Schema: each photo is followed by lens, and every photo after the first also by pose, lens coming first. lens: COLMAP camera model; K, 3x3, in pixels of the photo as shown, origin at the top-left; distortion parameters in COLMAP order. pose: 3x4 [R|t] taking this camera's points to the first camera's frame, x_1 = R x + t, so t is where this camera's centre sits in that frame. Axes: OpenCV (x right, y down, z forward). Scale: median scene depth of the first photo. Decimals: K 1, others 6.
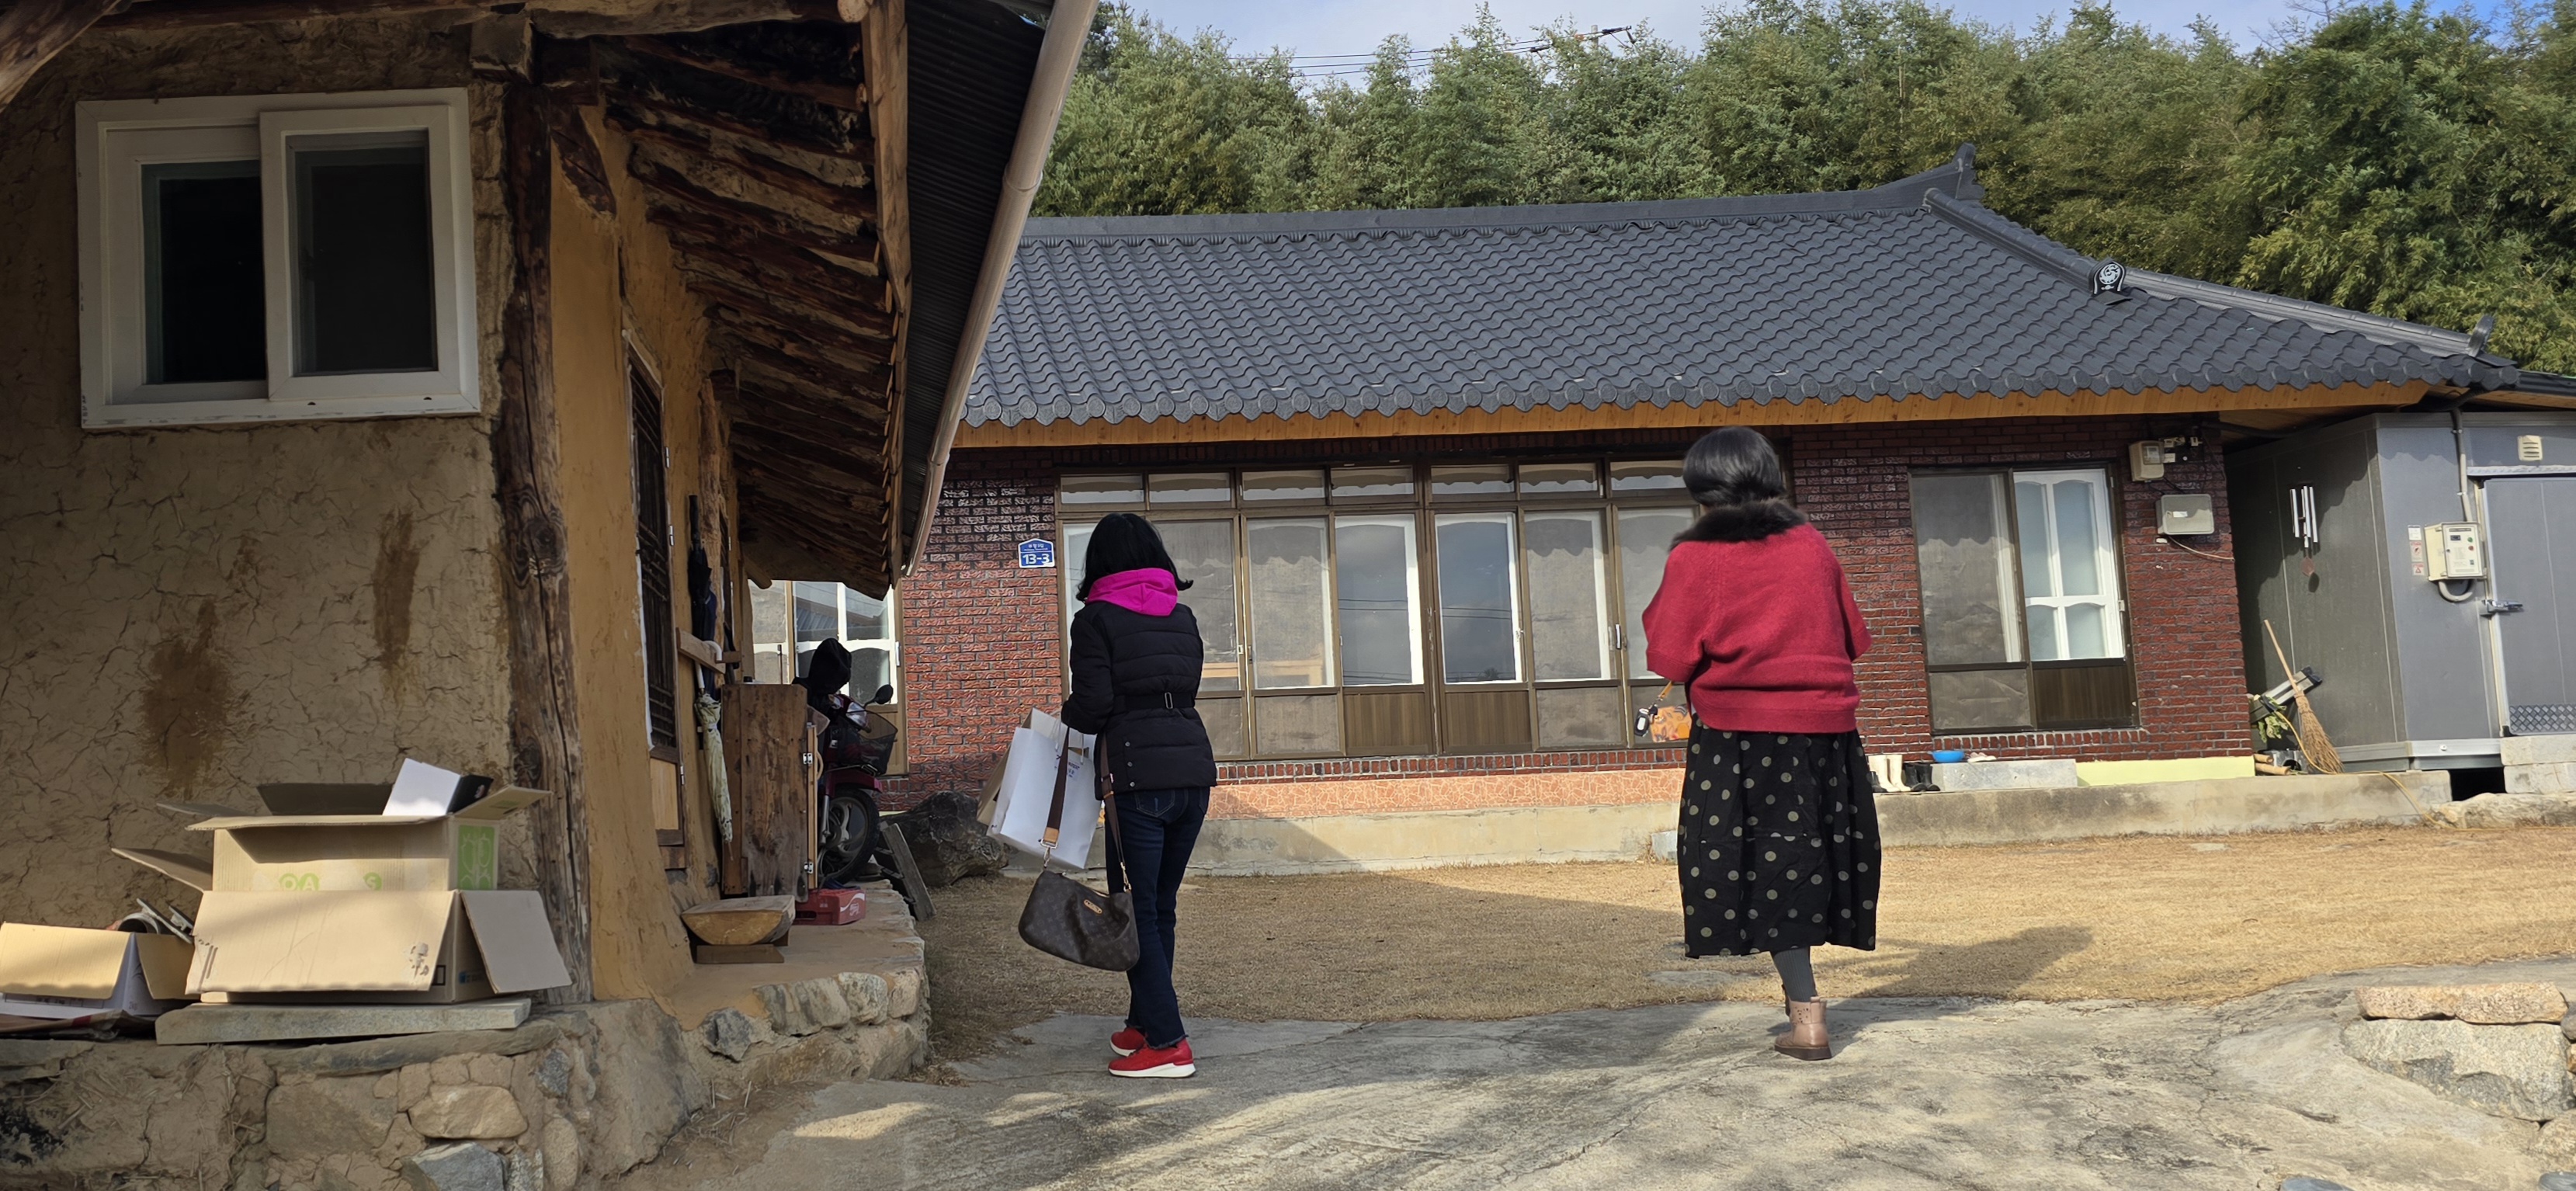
lens RADIAL K [[2087.3, 0, 978.1], [0, 2087.3, 667.8], [0, 0, 1]] dist [0.069905, -0.074255]
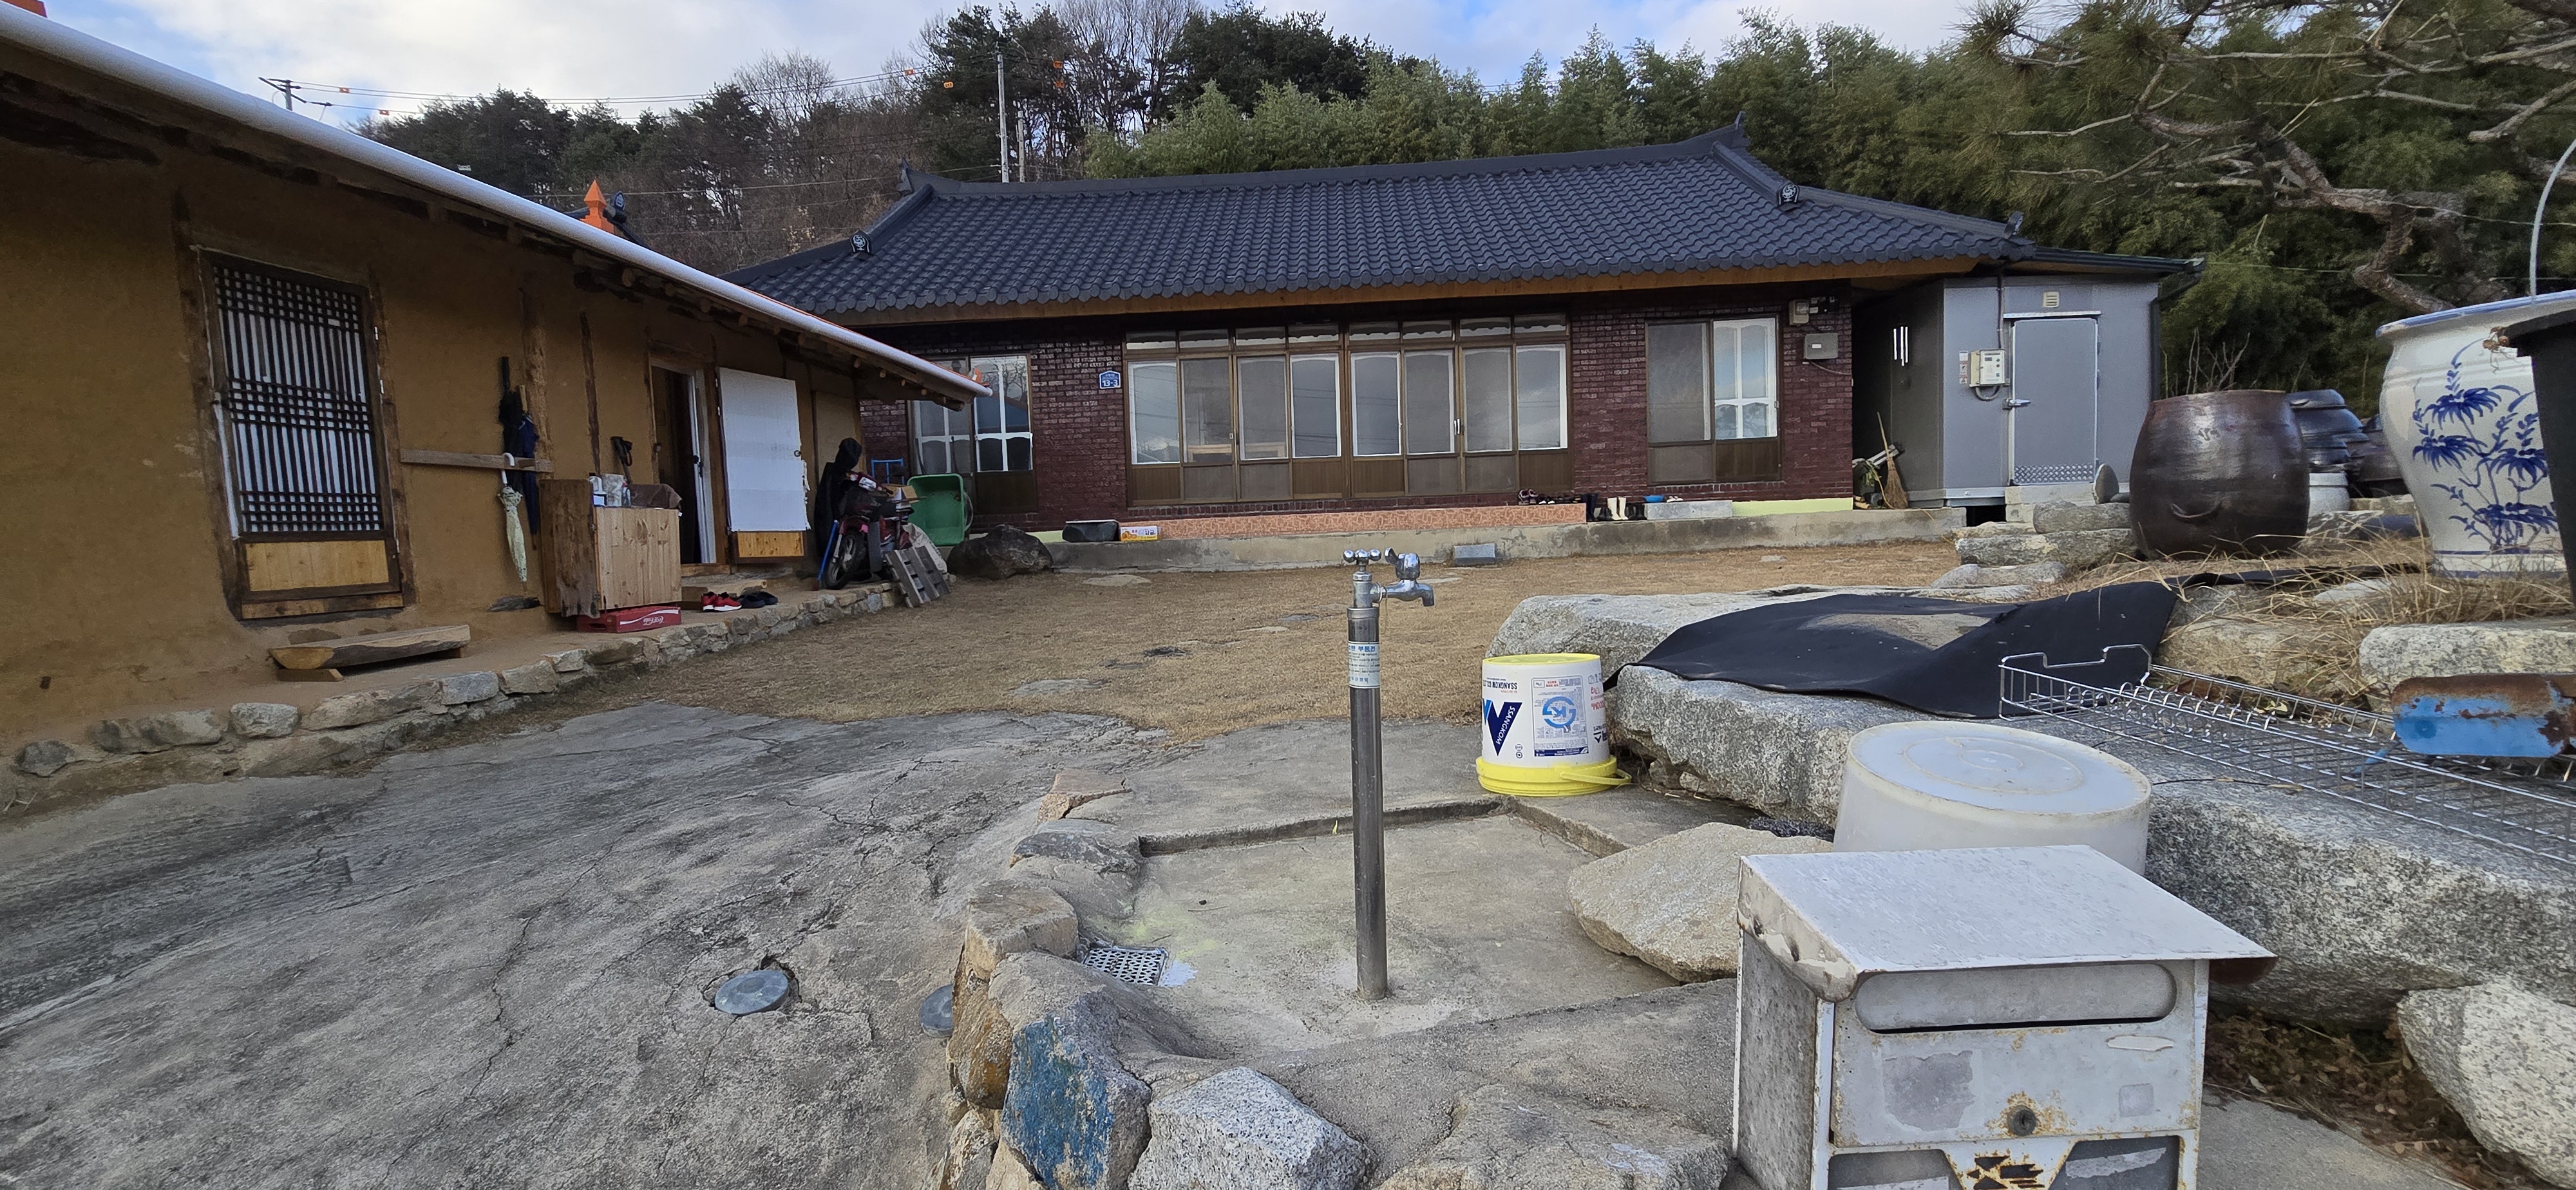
lens RADIAL K [[1061.7, 0, 1277.8], [0, 1061.7, 608.8], [0, 0, 1]] dist [-0.002868, -0.000400]
pose [[0.992885, 0.011463, -0.118525, 0.266052], [0.008171, 0.986450, 0.163856, -0.011623], [0.118797, -0.163658, 0.979338, 0.135824]]
